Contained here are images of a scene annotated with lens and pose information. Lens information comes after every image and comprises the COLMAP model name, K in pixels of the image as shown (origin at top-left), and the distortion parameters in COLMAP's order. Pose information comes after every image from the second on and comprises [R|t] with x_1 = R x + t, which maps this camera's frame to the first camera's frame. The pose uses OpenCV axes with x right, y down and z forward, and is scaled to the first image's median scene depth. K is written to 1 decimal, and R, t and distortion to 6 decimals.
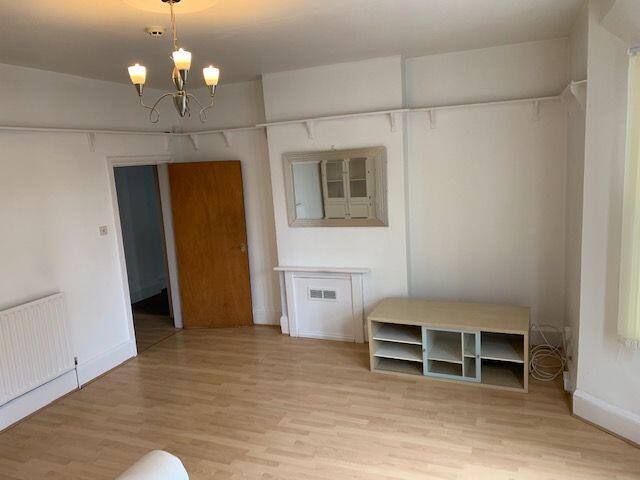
lens RADIAL K [[498.5, 0, 316.3], [0, 498.5, 237.1], [0, 0, 1]] dist [0.031916, -0.023333]
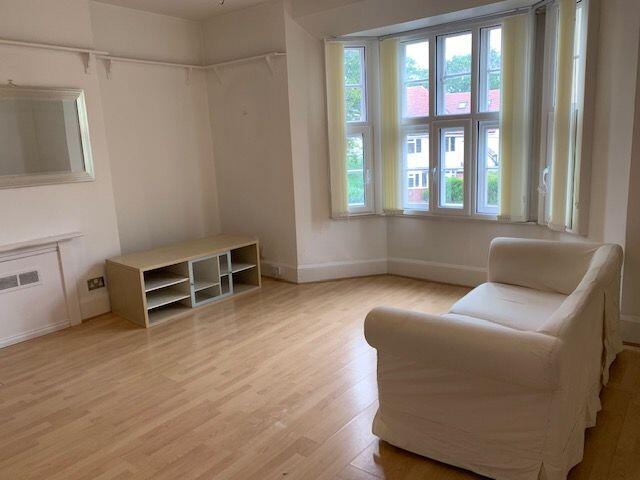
lens RADIAL K [[498.5, 0, 316.1], [0, 498.5, 240.2], [0, 0, 1]] dist [0.031916, -0.023333]
pose [[0.253631, -0.130176, 0.958502, -0.755135], [0.193589, 0.977687, 0.081555, 0.104116], [-0.947731, 0.164870, 0.273172, 0.463922]]
